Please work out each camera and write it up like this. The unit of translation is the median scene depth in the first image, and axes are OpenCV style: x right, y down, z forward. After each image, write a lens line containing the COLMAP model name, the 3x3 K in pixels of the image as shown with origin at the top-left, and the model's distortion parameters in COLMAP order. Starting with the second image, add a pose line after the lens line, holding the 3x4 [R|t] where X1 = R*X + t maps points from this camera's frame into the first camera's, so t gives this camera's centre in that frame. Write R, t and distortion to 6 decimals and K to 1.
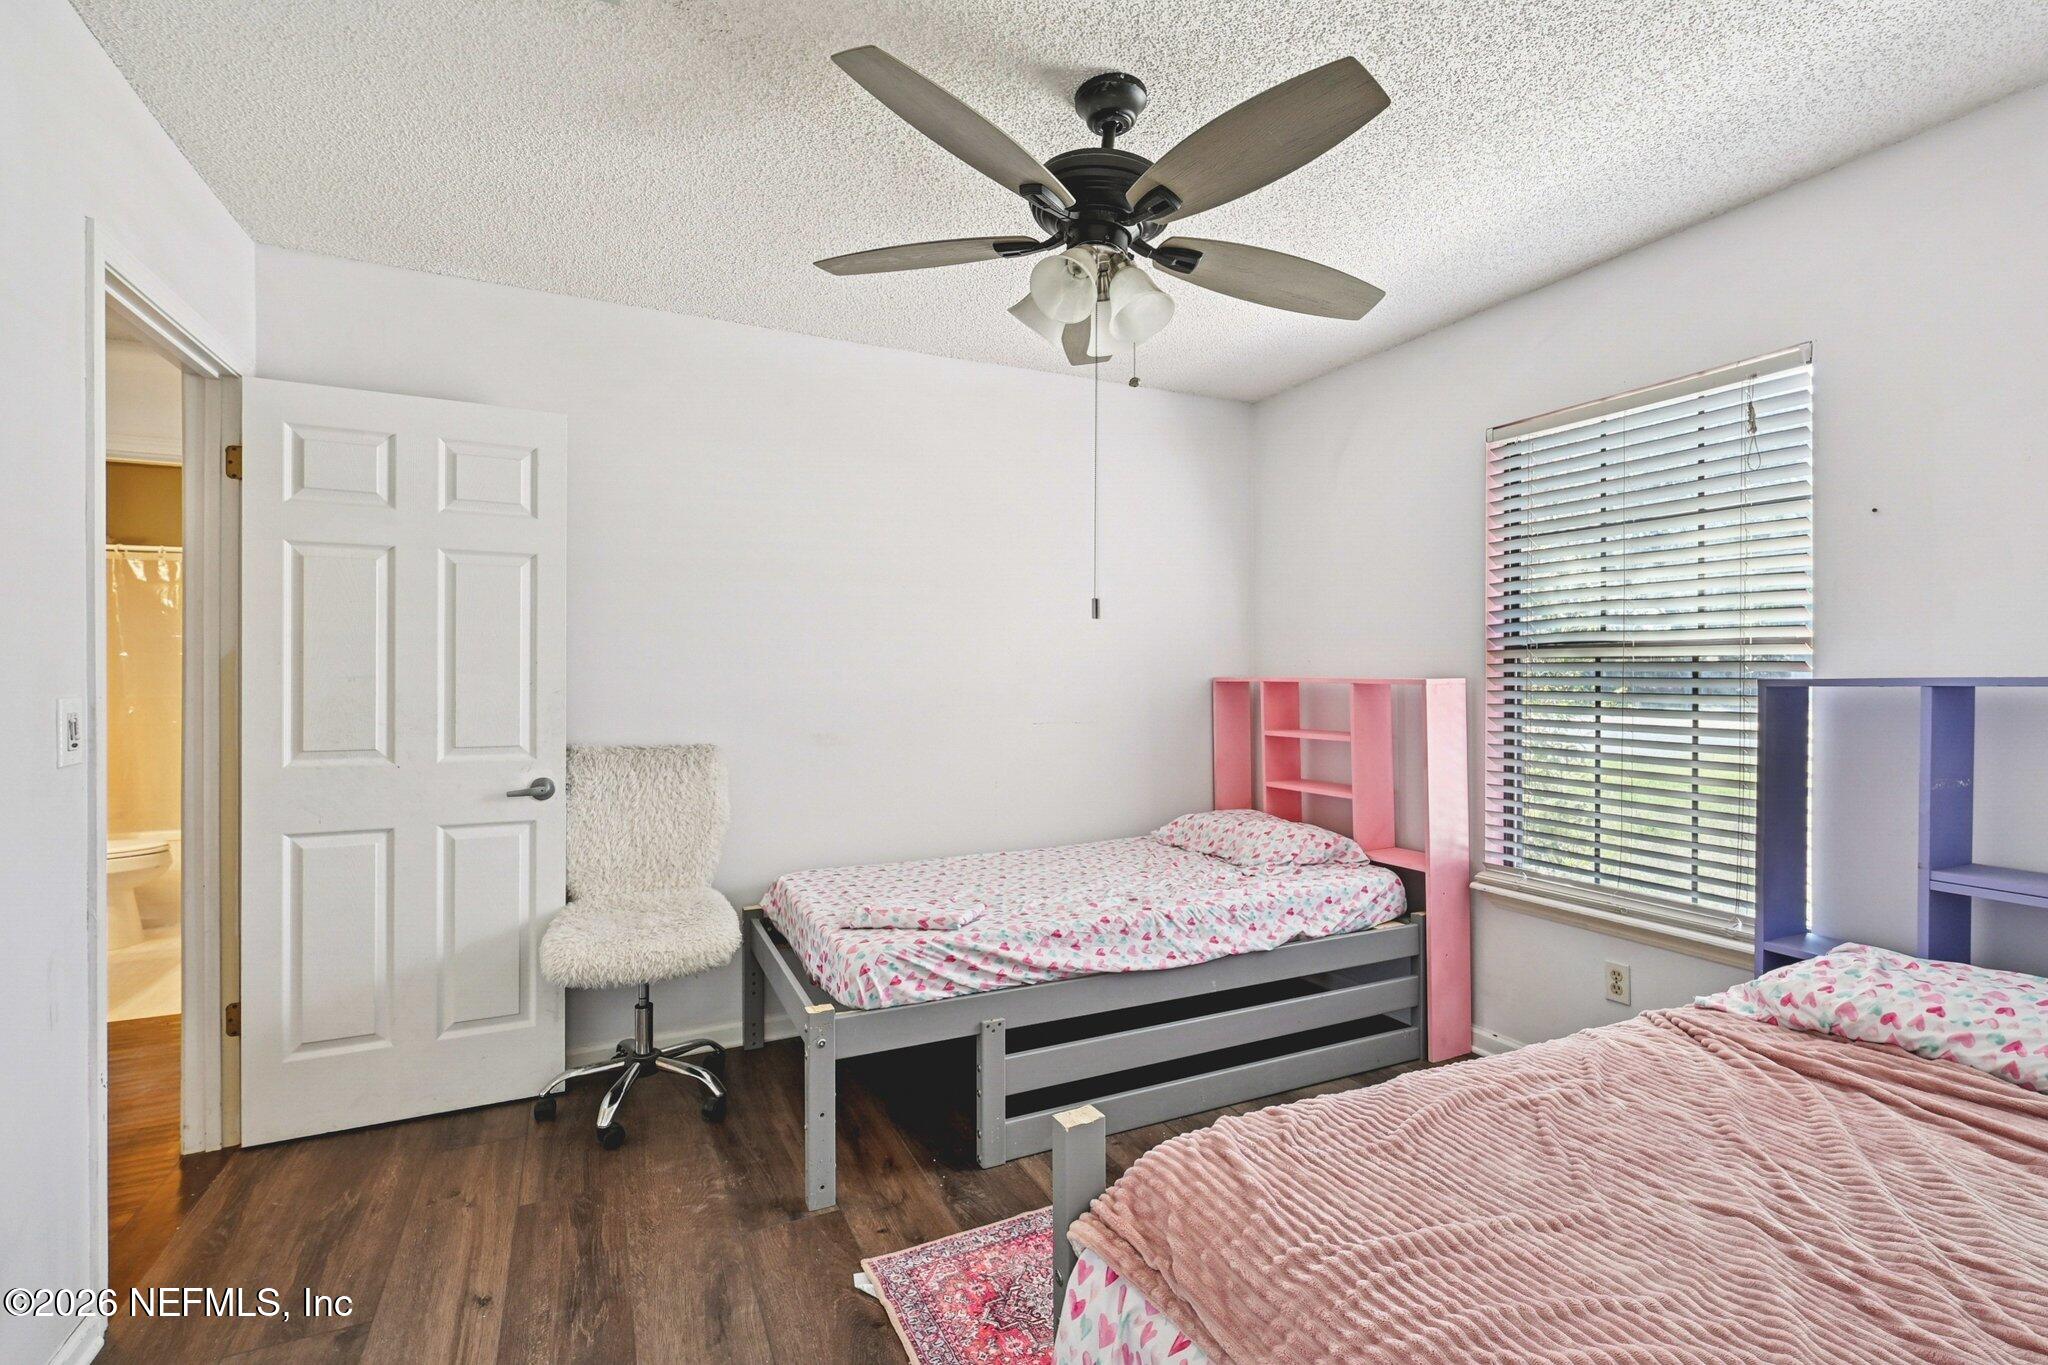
lens RADIAL K [[937.5, 0, 1035.4], [0, 937.5, 683.9], [0, 0, 1]] dist [0.001138, 0.000080]
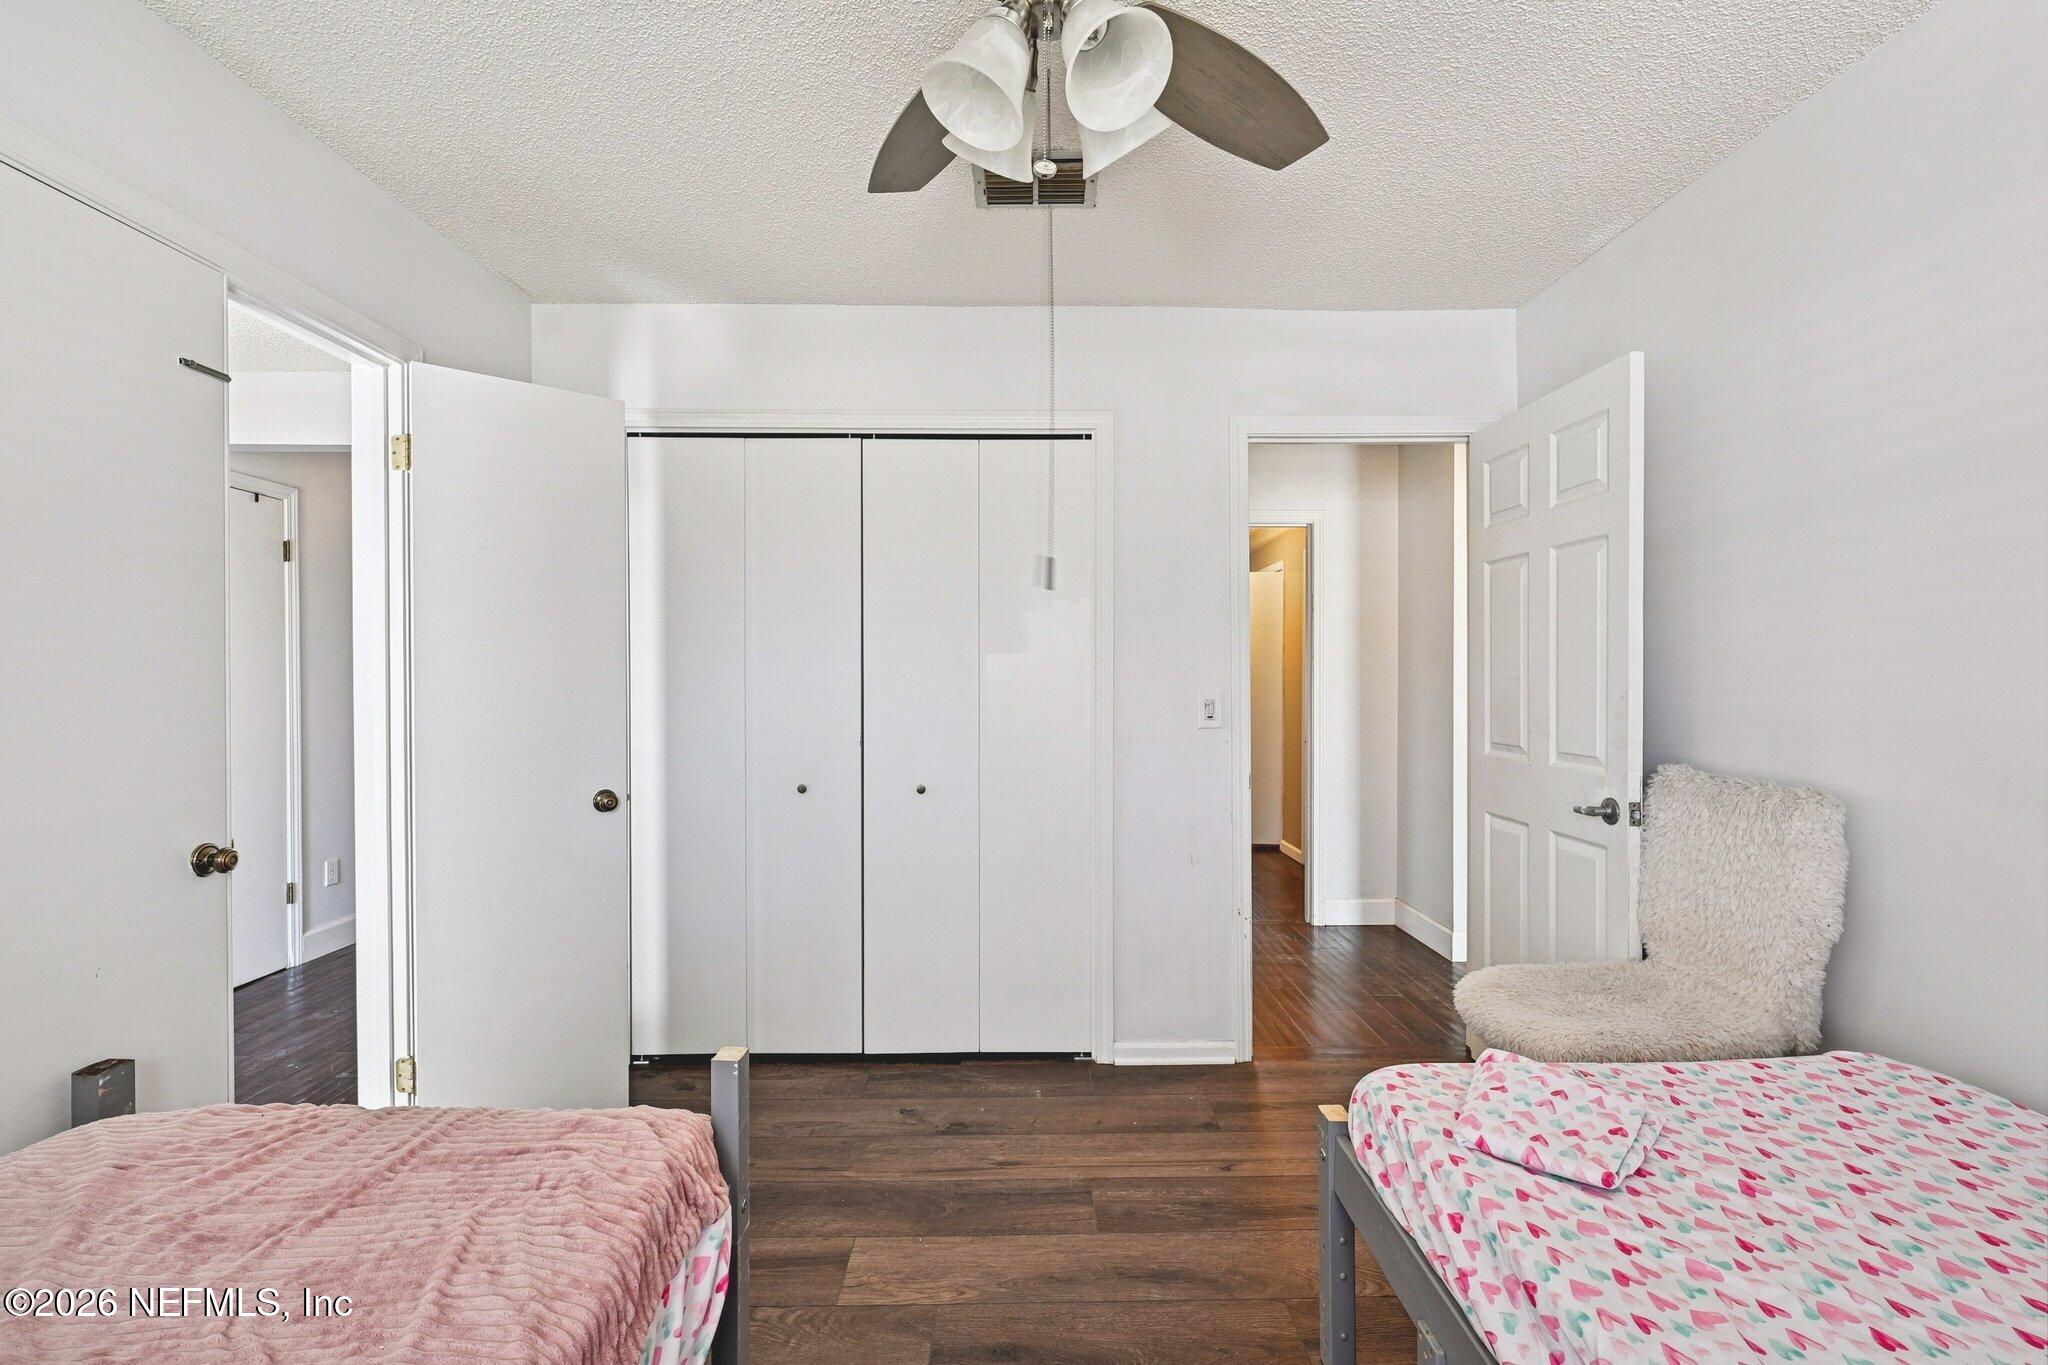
lens RADIAL K [[937.5, 0, 1035.4], [0, 937.5, 683.9], [0, 0, 1]] dist [0.001138, 0.000080]
pose [[-0.436415, 0.008685, -0.899703, 0.490857], [-0.004321, 0.999922, 0.011748, -0.010544], [0.899735, 0.009014, -0.436343, 0.968475]]
